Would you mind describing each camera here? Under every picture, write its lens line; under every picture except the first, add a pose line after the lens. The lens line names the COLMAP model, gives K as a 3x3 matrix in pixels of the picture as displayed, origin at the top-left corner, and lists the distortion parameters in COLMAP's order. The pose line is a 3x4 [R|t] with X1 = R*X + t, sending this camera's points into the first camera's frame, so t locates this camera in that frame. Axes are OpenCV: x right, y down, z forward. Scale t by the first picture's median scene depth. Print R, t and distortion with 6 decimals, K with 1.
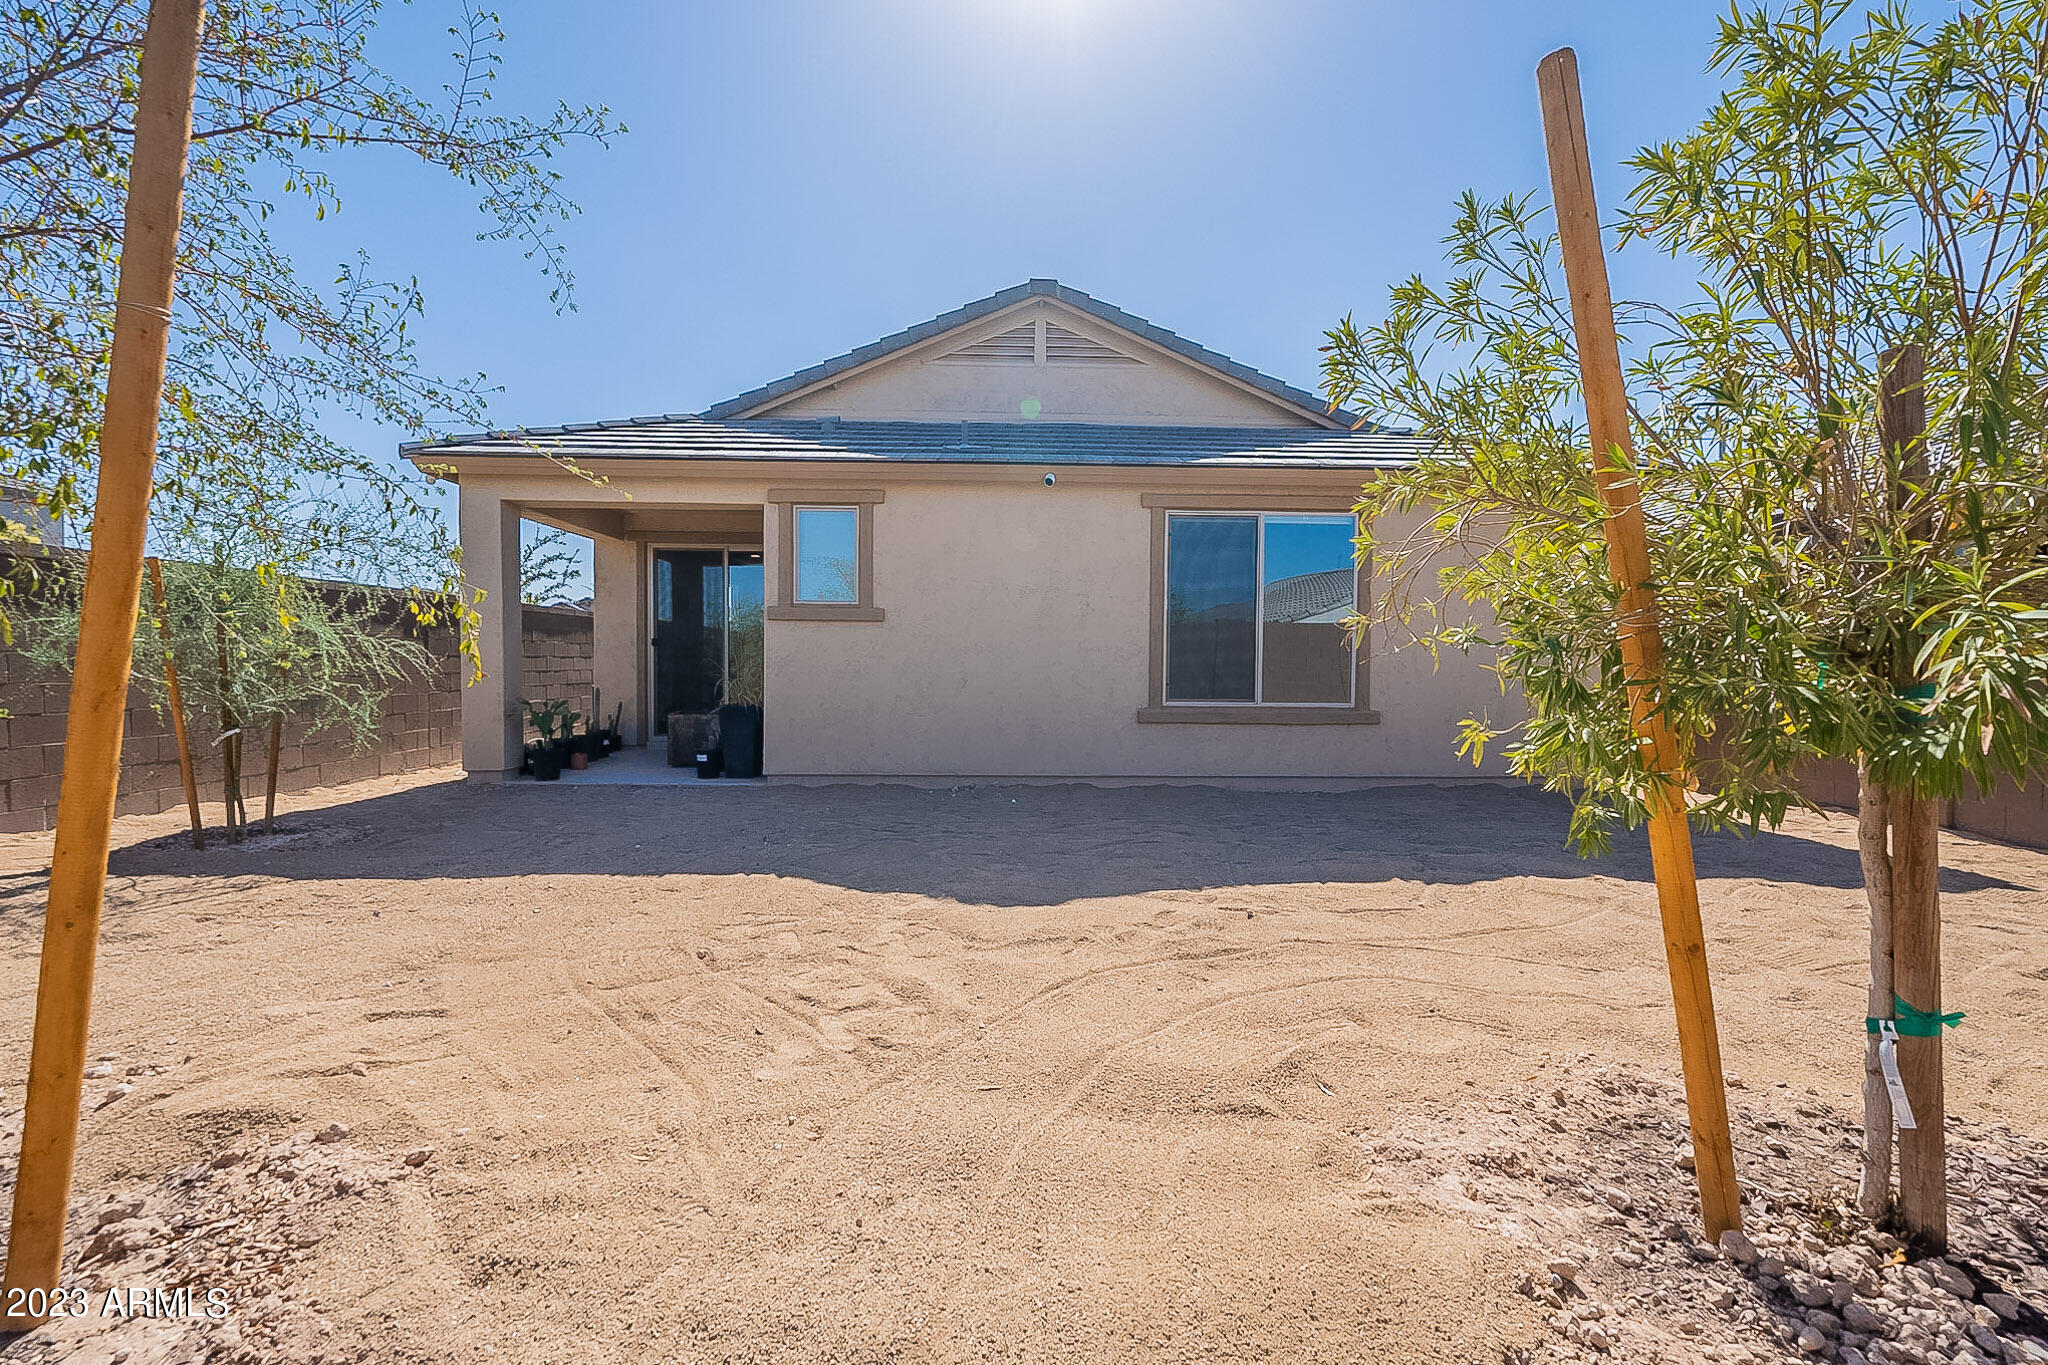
lens RADIAL K [[938.3, 0, 1024.0], [0, 938.3, 682.5], [0, 0, 1]] dist [-0.000443, -0.000002]
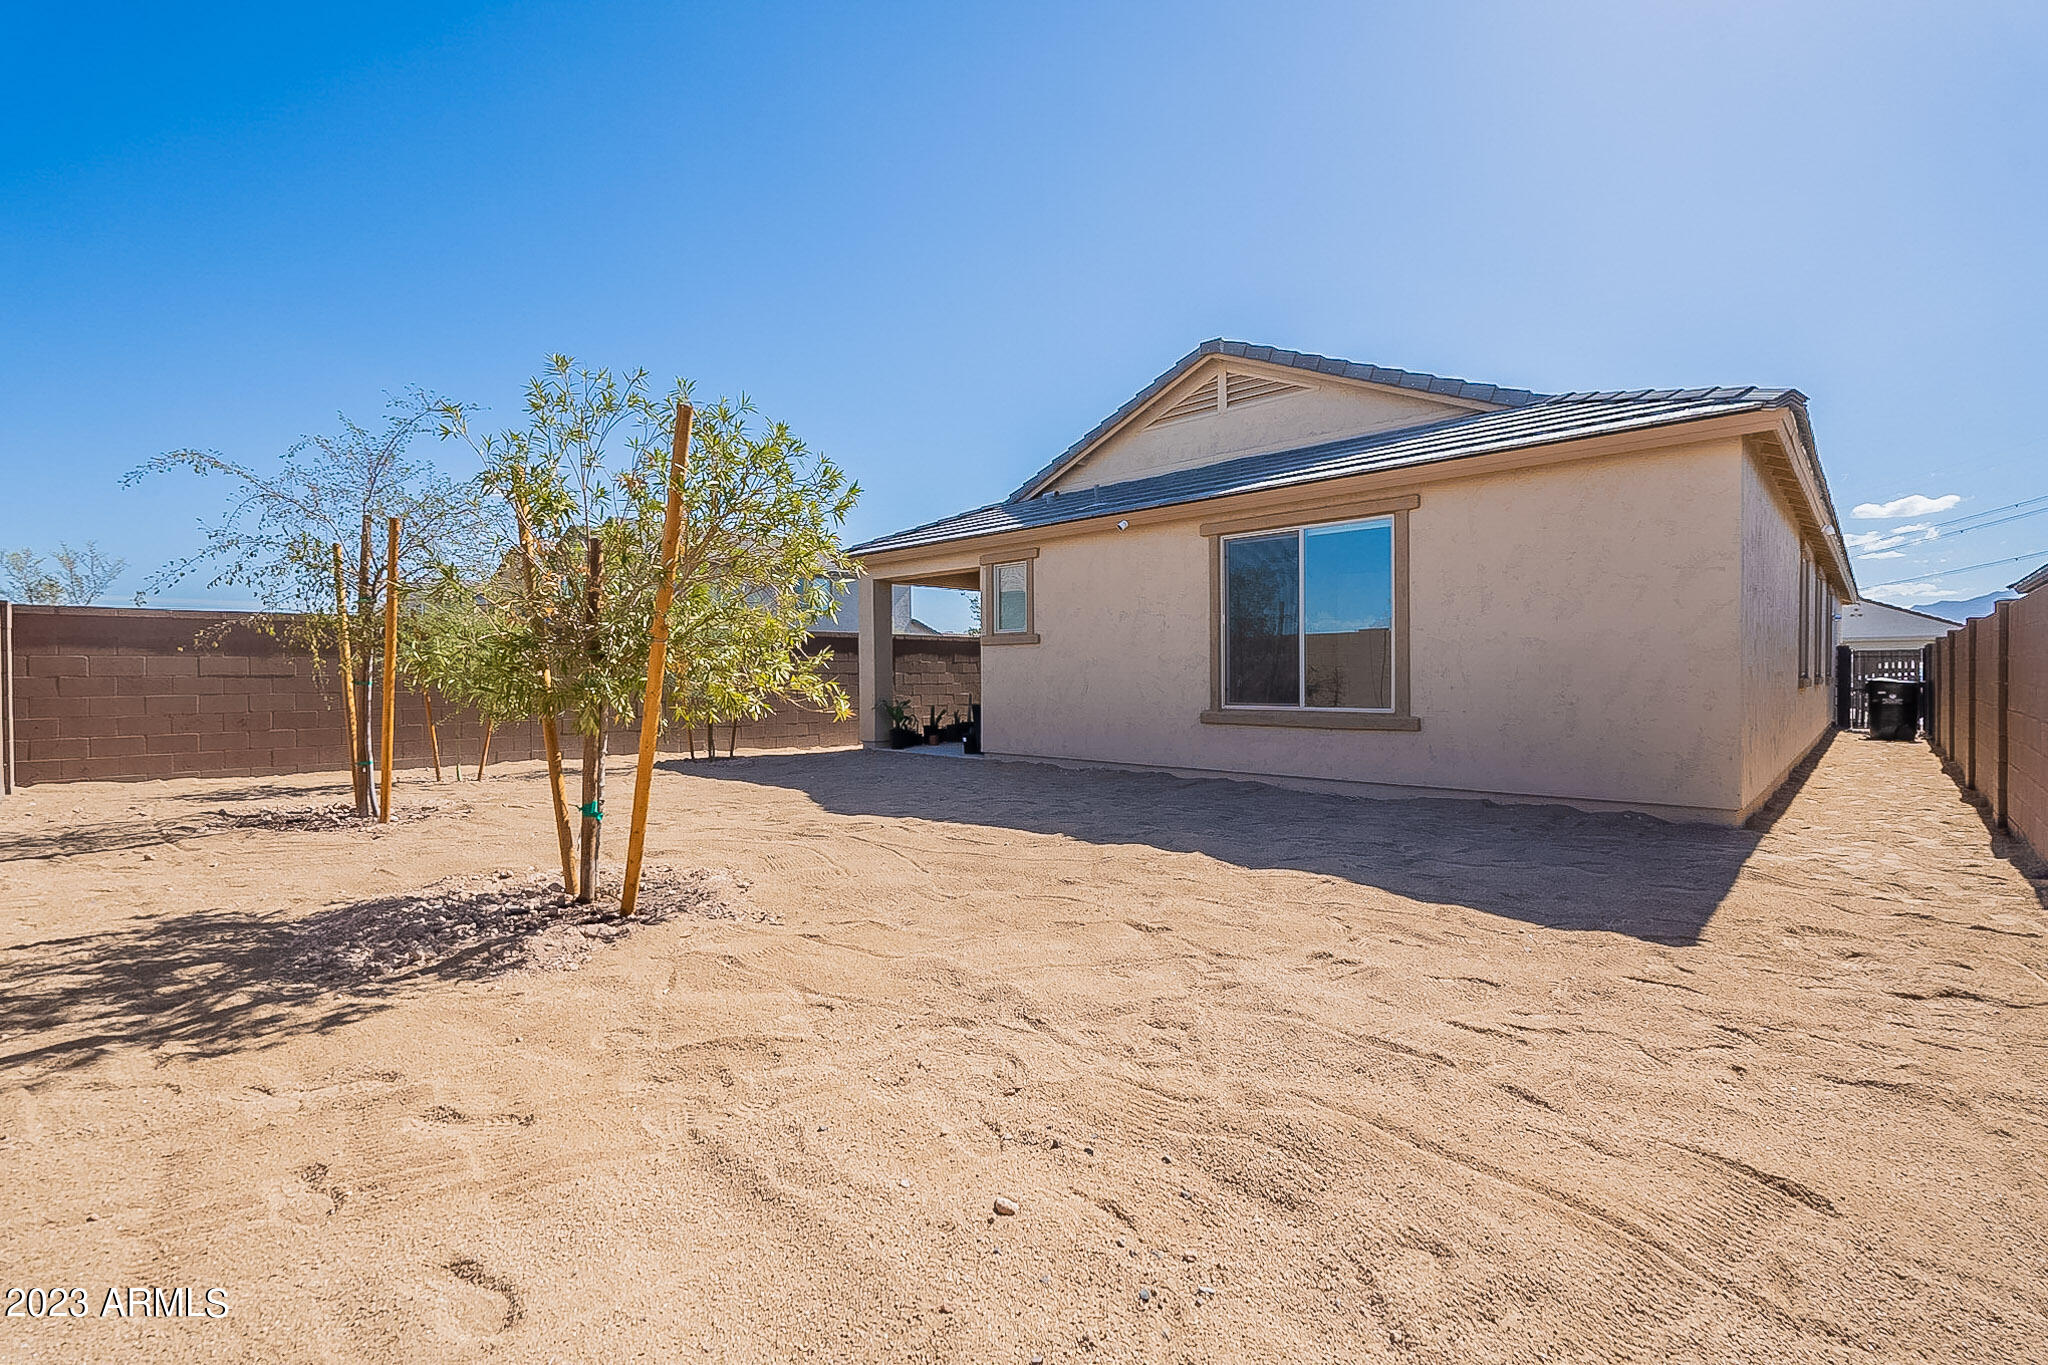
lens RADIAL K [[900.7, 0, 1019.3], [0, 900.7, 682.7], [0, 0, 1]] dist [-0.002244, 0.000091]
pose [[0.696173, -0.005469, -0.717853, 0.757809], [-0.000225, 0.999969, -0.007837, 0.002245], [0.717874, 0.005617, 0.696150, 0.066979]]
